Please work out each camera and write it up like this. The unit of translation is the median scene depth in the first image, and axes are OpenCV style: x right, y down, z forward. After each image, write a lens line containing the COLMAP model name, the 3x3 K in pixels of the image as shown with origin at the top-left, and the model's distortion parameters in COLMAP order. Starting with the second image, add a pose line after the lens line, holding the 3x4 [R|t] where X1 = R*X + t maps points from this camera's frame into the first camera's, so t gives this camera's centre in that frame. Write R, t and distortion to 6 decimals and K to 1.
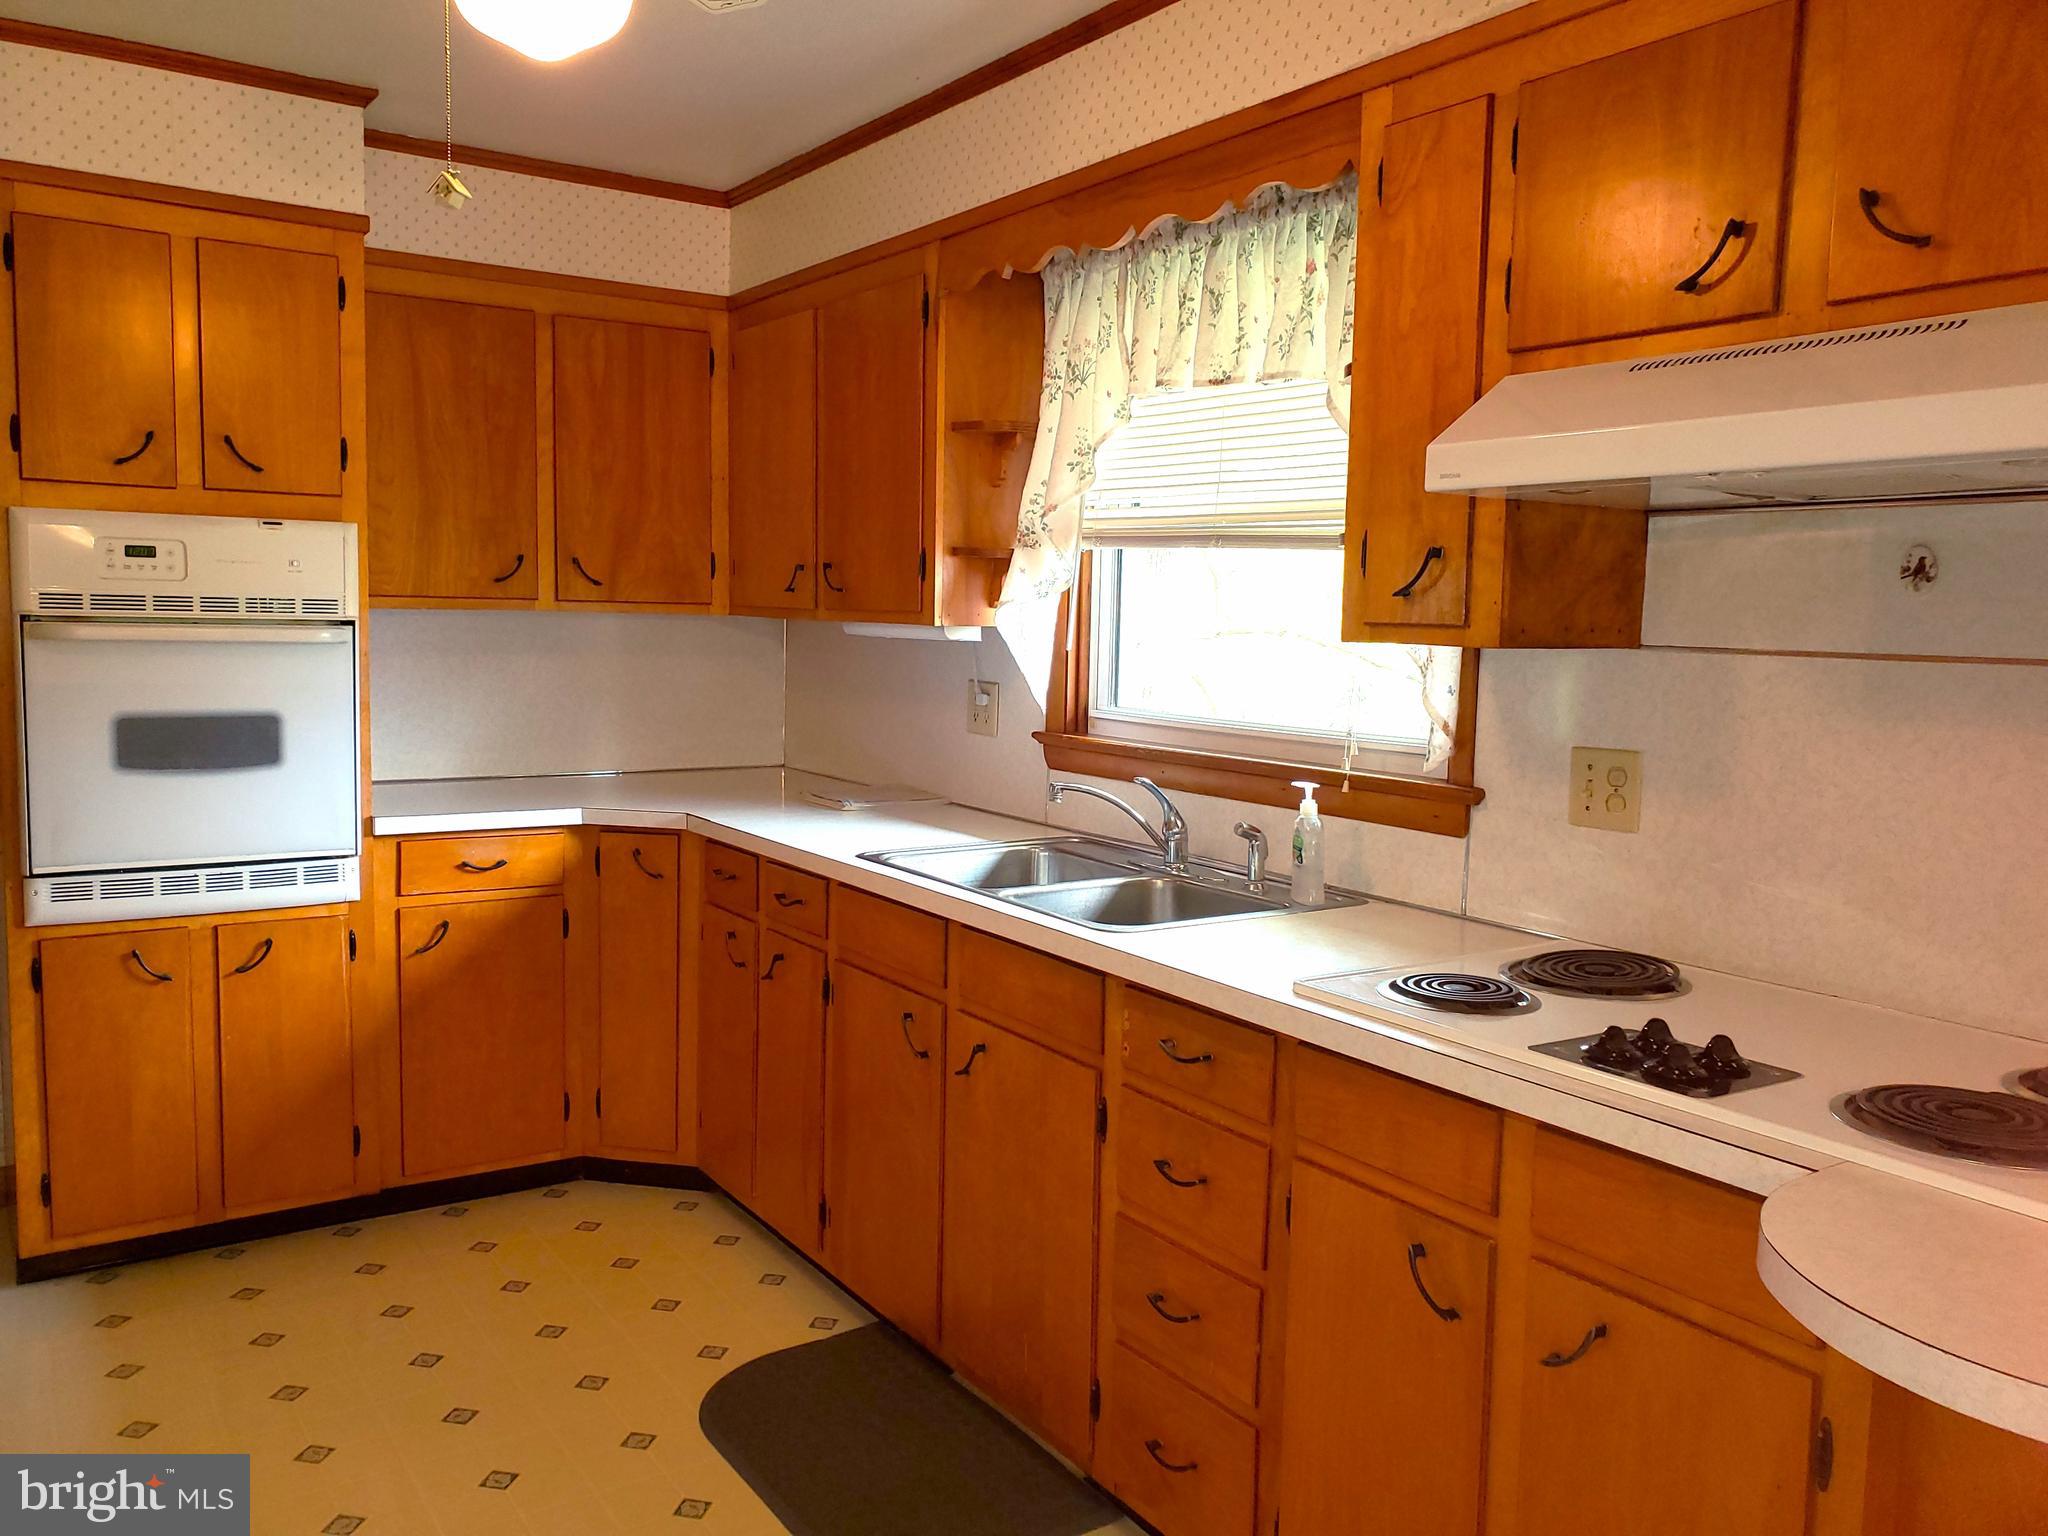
lens RADIAL K [[1640.4, 0, 1015.7], [0, 1640.4, 771.7], [0, 0, 1]] dist [0.065742, -0.065873]
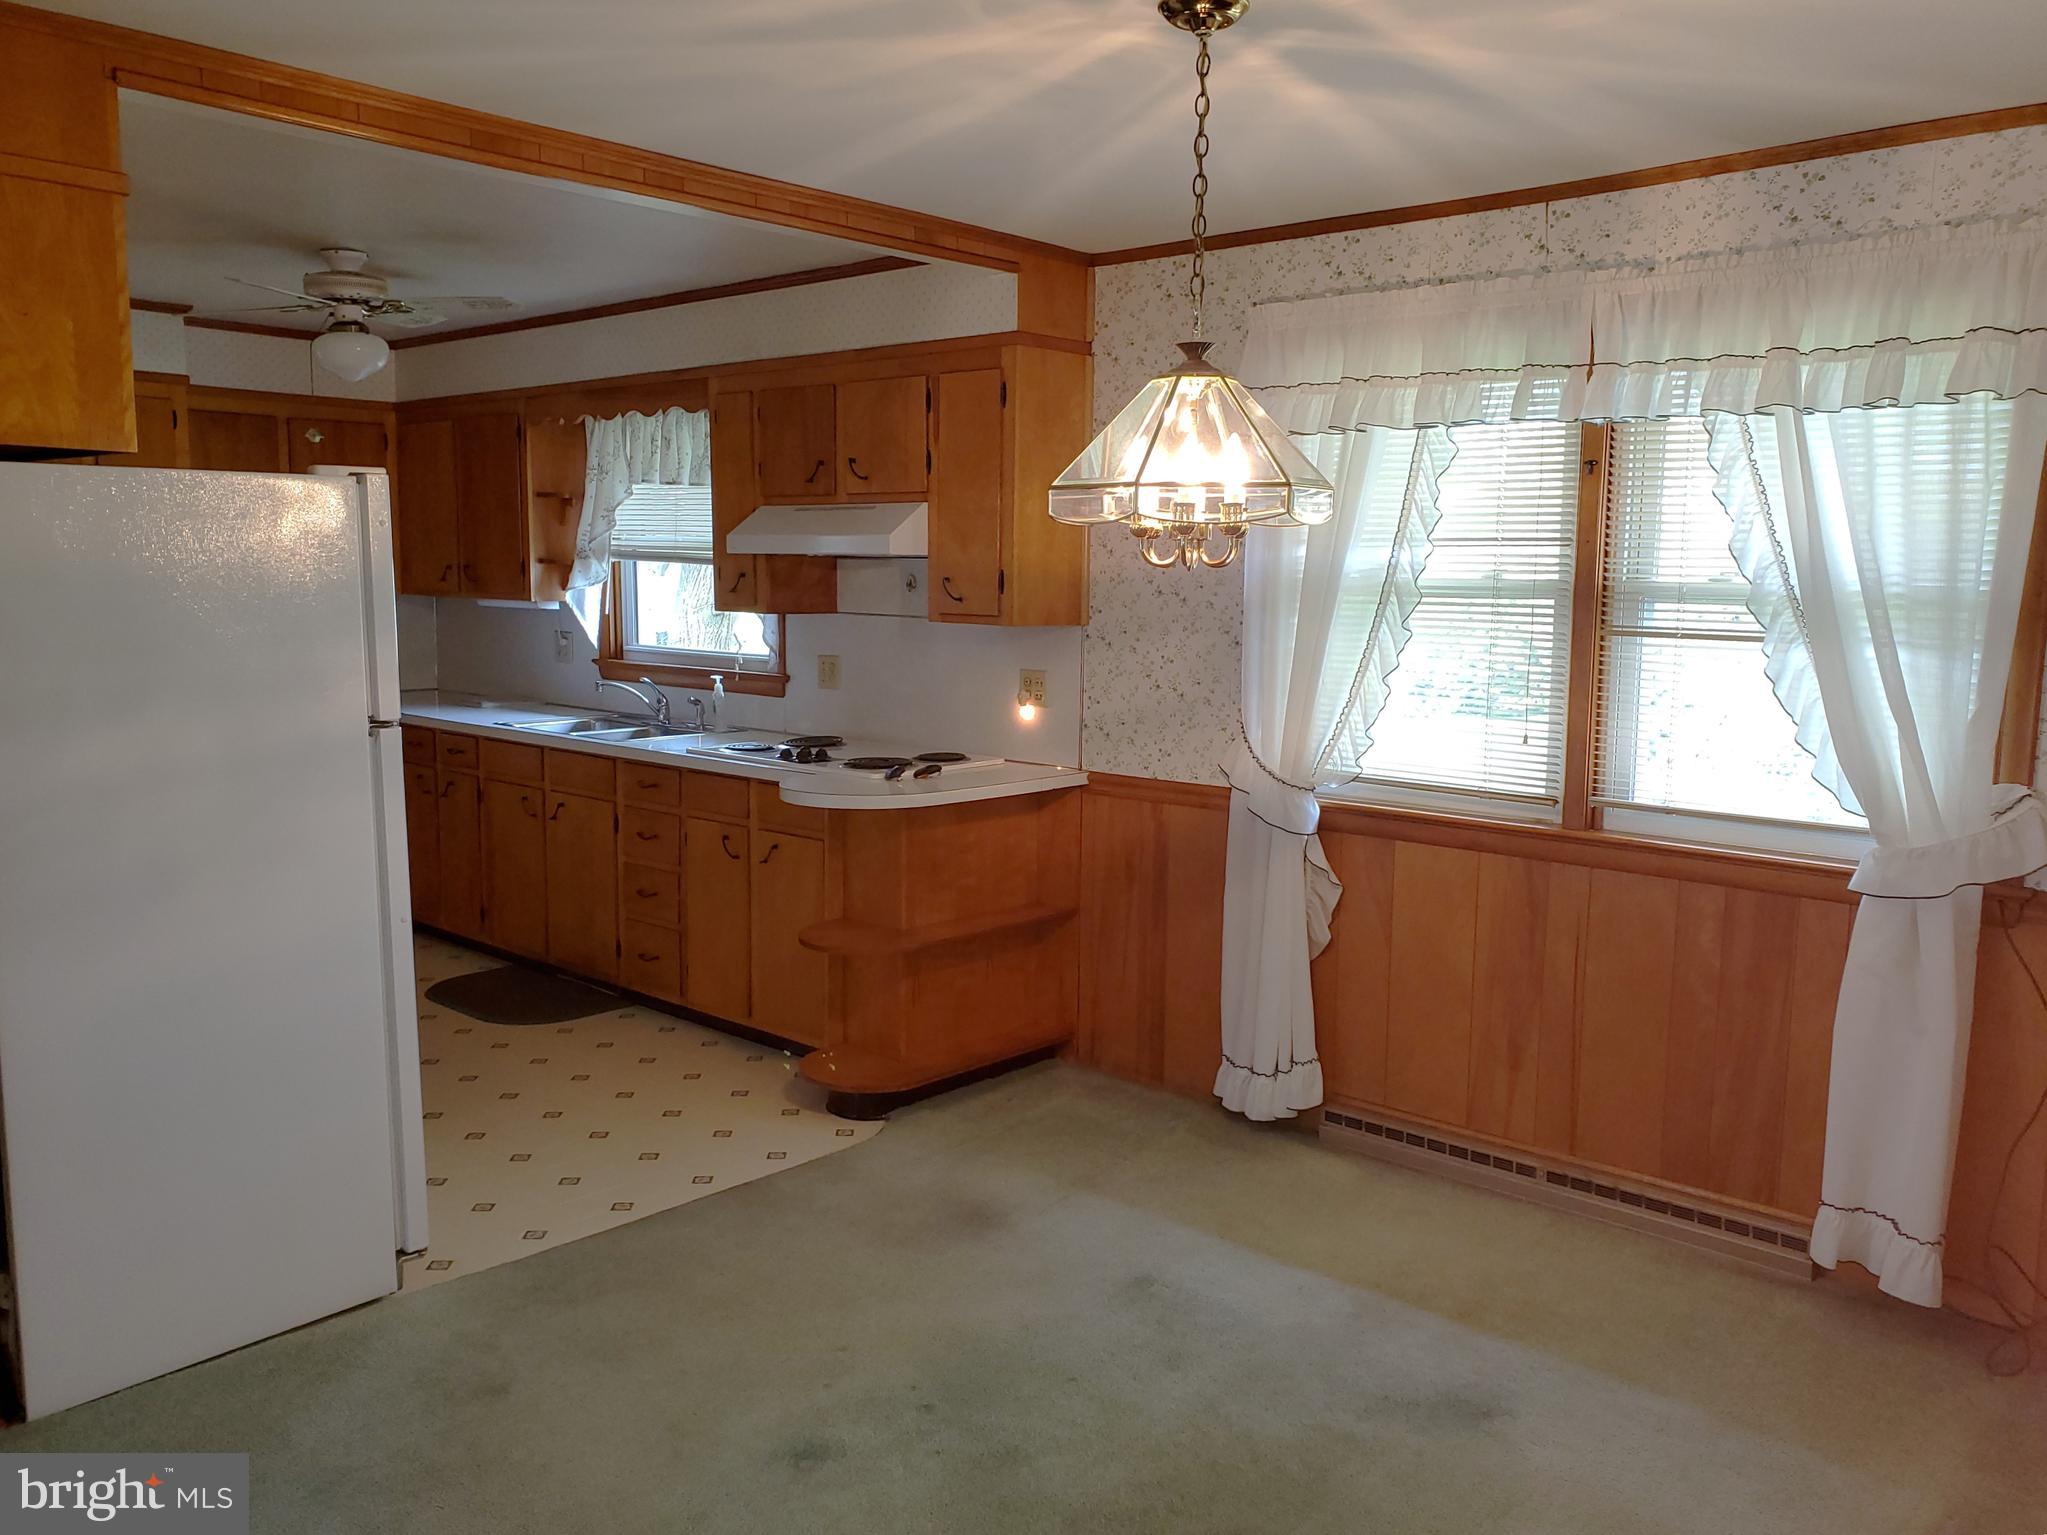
lens RADIAL K [[1639.6, 0, 1015.2], [0, 1639.6, 771.2], [0, 0, 1]] dist [0.065742, -0.065873]
pose [[0.973901, -0.036392, 0.224035, 0.060848], [0.029800, 0.999020, 0.032738, 0.060343], [-0.225006, -0.025208, 0.974031, -0.980288]]
